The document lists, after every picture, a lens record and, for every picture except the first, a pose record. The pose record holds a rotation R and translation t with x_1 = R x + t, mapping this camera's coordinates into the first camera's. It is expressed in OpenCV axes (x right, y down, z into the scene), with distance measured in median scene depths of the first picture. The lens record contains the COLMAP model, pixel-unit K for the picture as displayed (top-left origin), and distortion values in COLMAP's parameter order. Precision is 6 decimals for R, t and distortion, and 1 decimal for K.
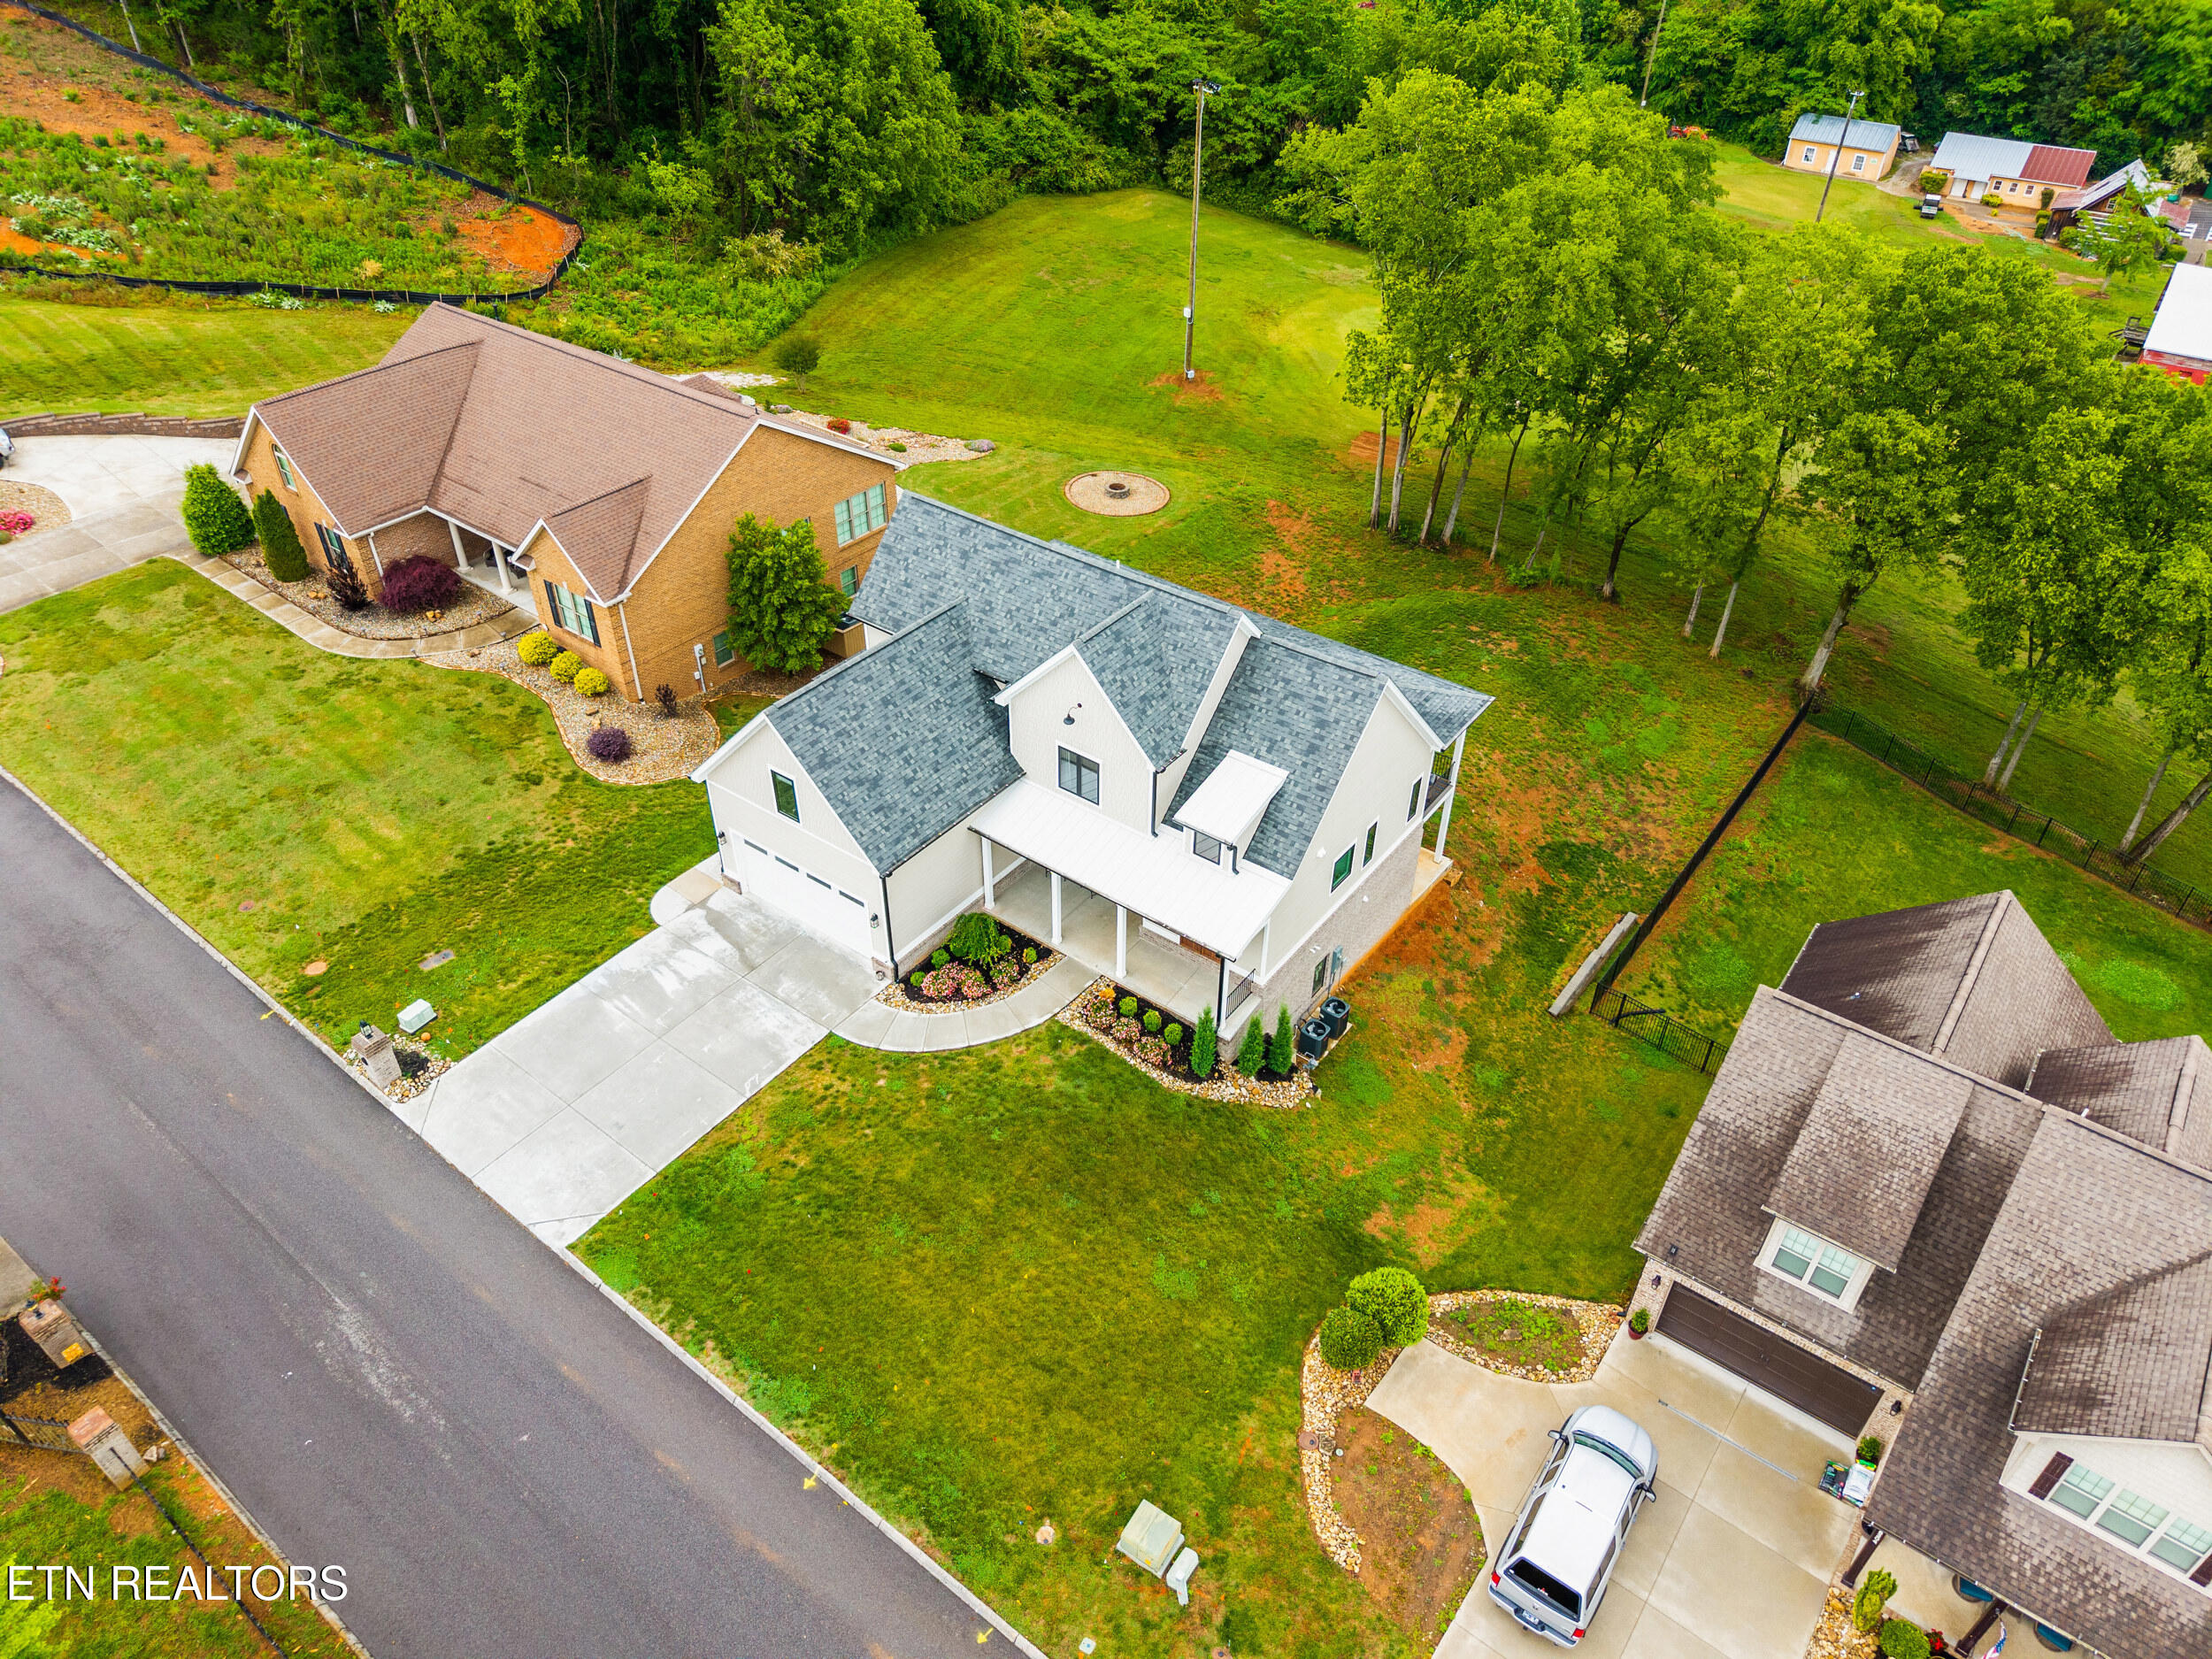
lens RADIAL K [[1491.5, 0, 1106.0], [0, 1491.5, 829.5], [0, 0, 1]] dist [0.006784, 0.000182]
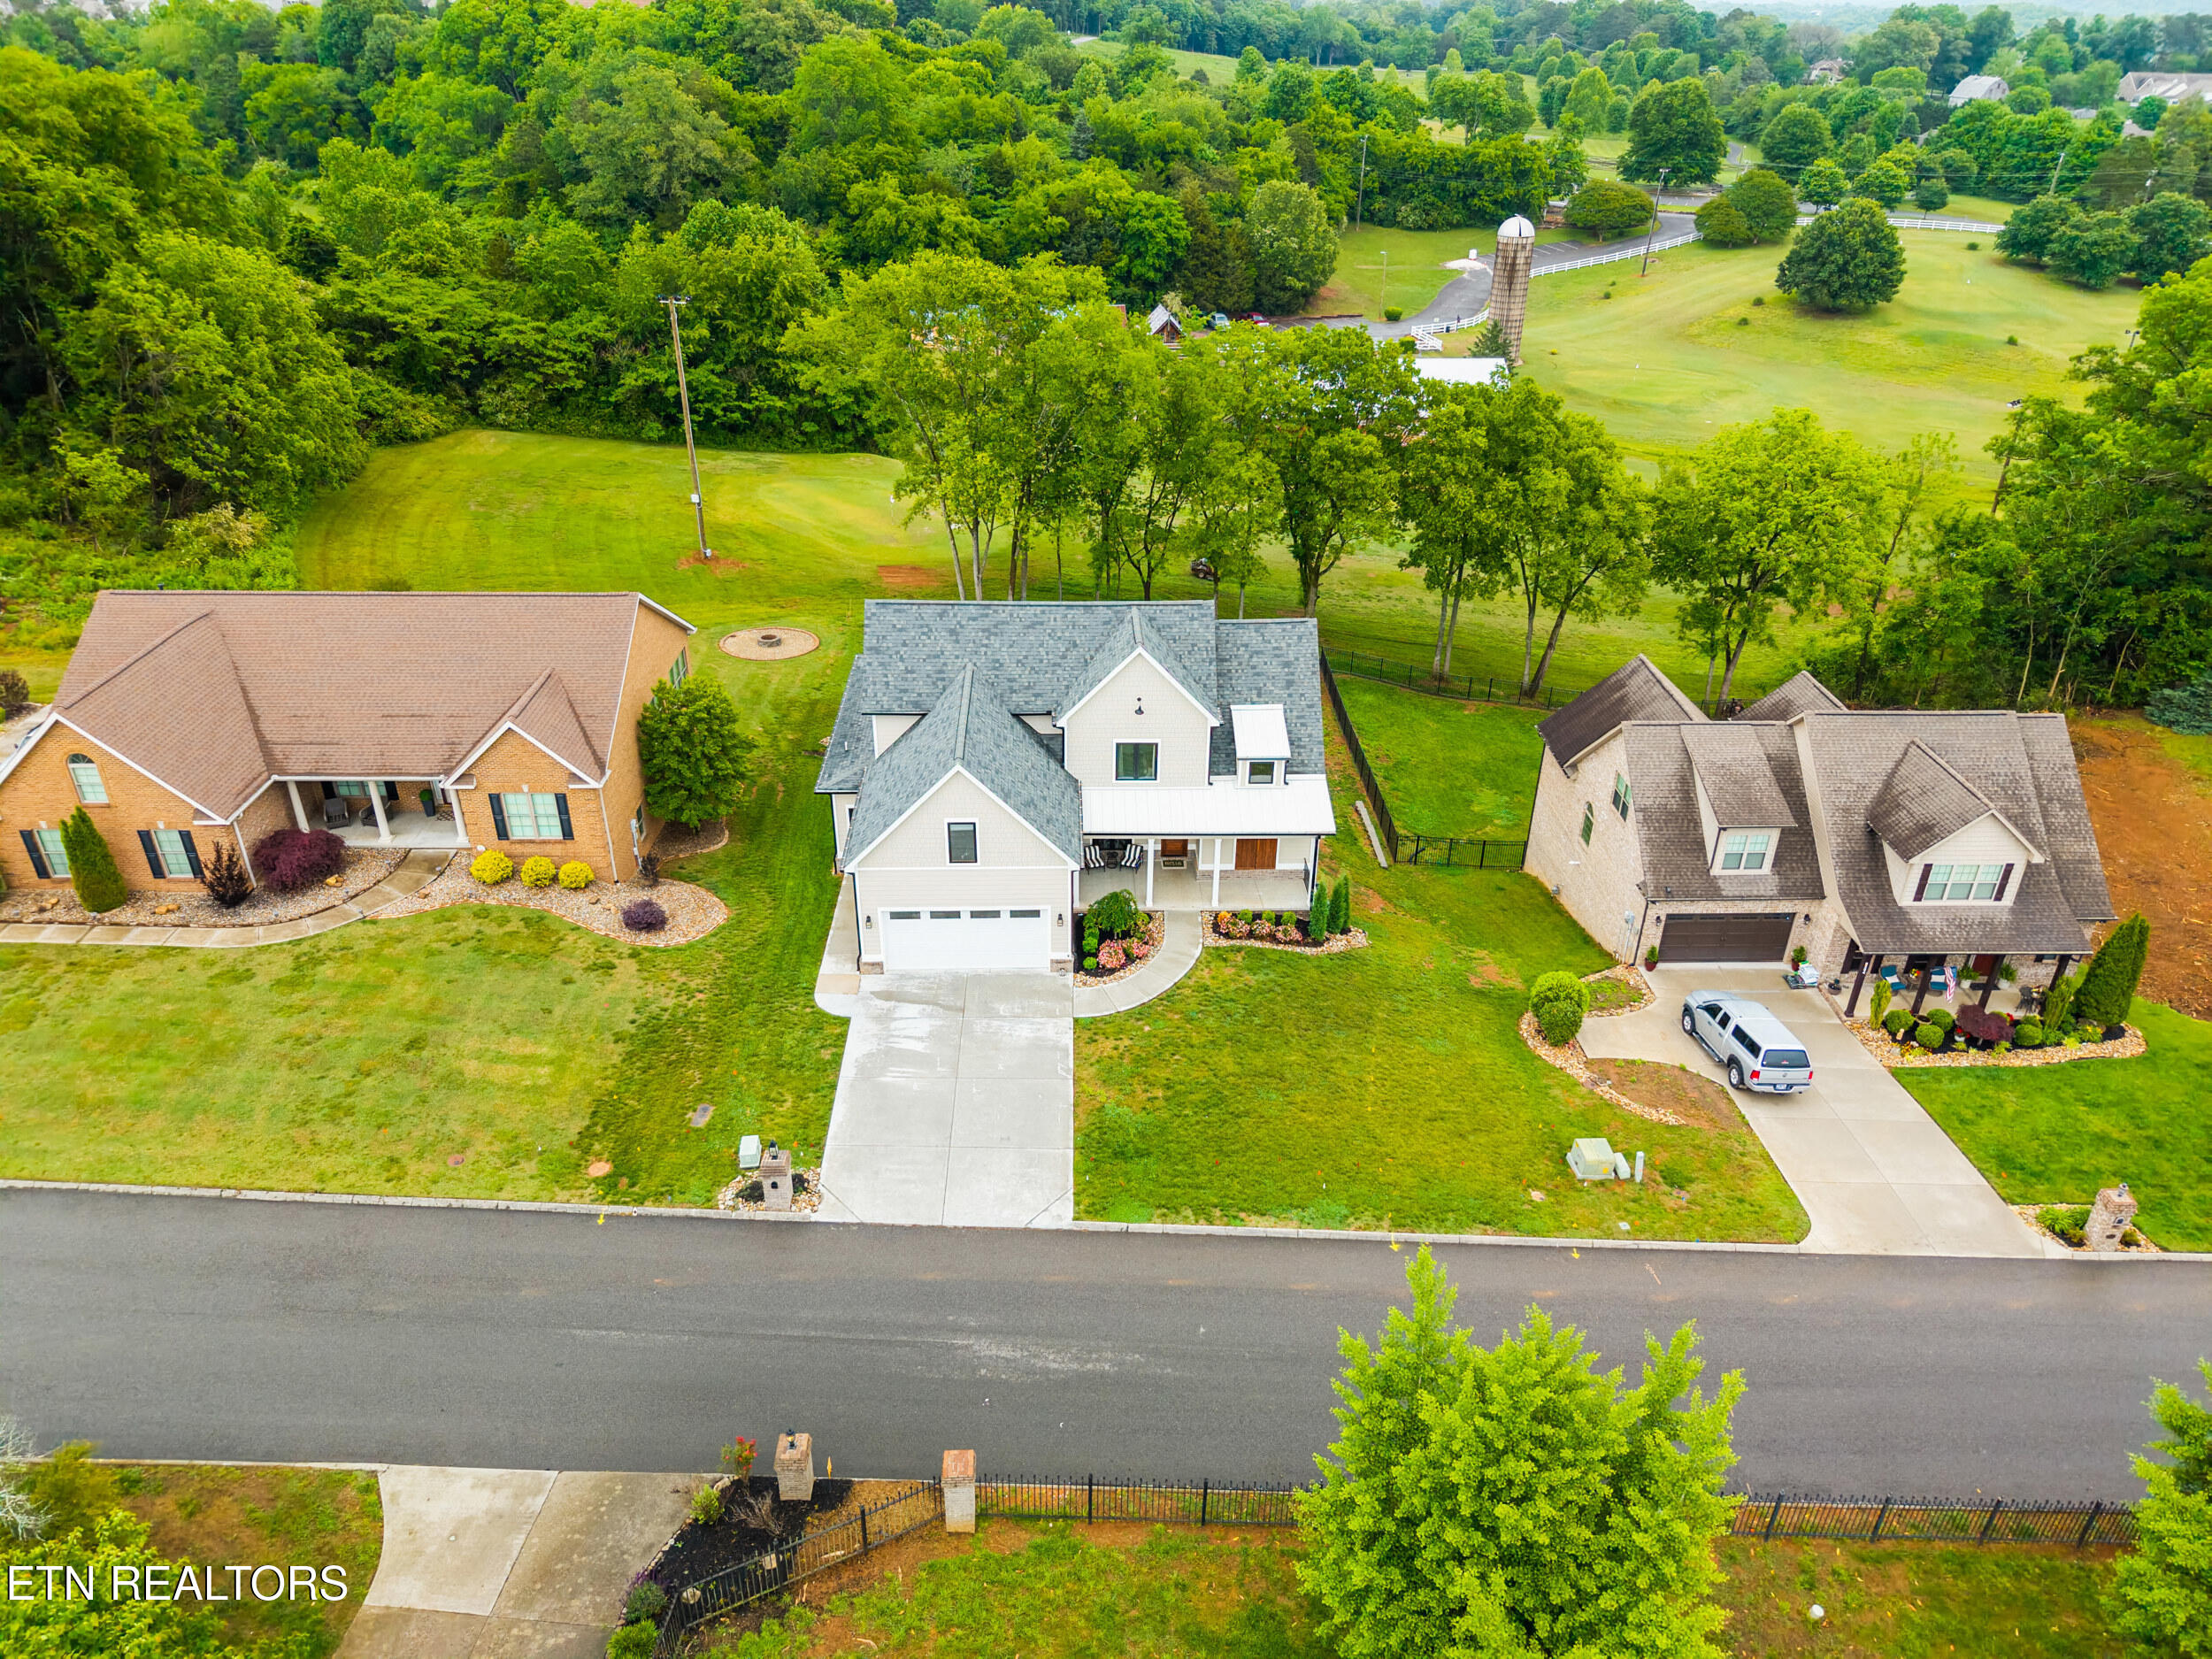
lens RADIAL K [[1479.0, 0, 1109.9], [0, 1479.0, 833.0], [0, 0, 1]] dist [0.008870, -0.002628]
pose [[0.785669, -0.306070, 0.537629, -0.661629], [0.377339, 0.925754, -0.024400, 0.037246], [-0.490244, 0.222039, 0.842828, -0.009364]]
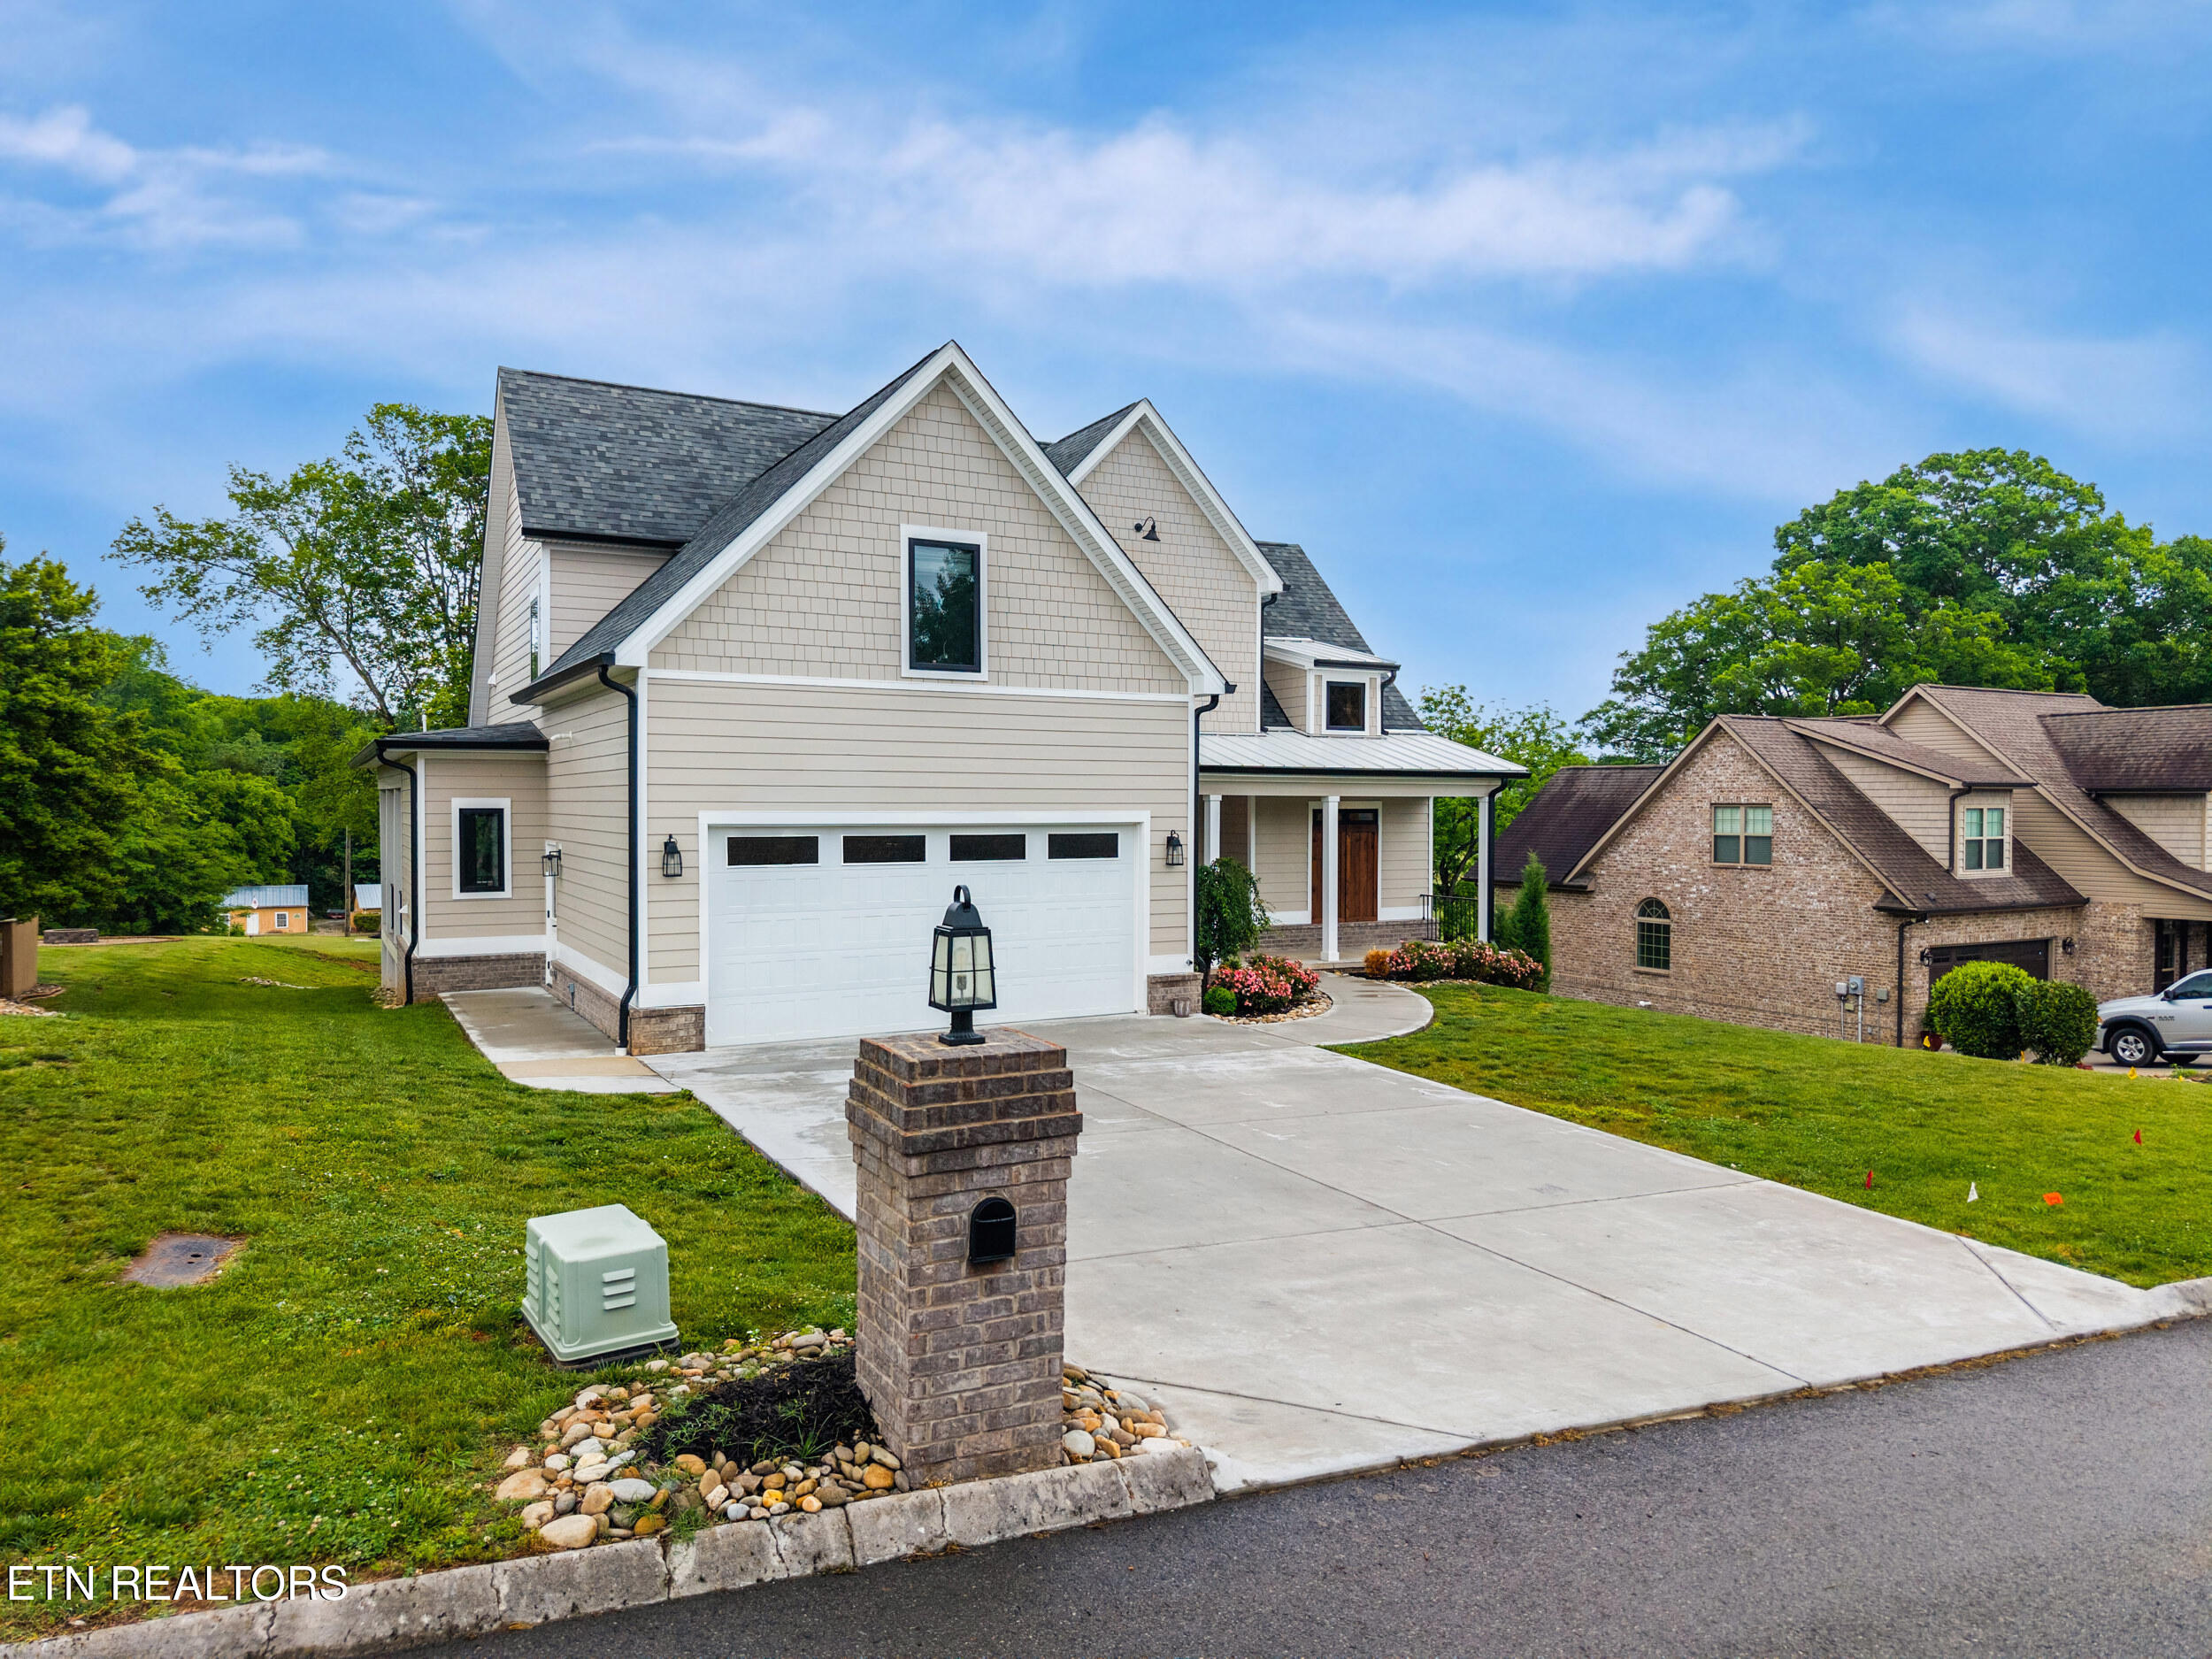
lens RADIAL K [[1479.0, 0, 1109.9], [0, 1479.0, 833.0], [0, 0, 1]] dist [0.008870, -0.002628]
pose [[0.401244, -0.002186, 0.915969, -0.521391], [0.558067, 0.793550, -0.242570, 0.142448], [-0.726336, 0.608502, 0.319627, 0.801033]]
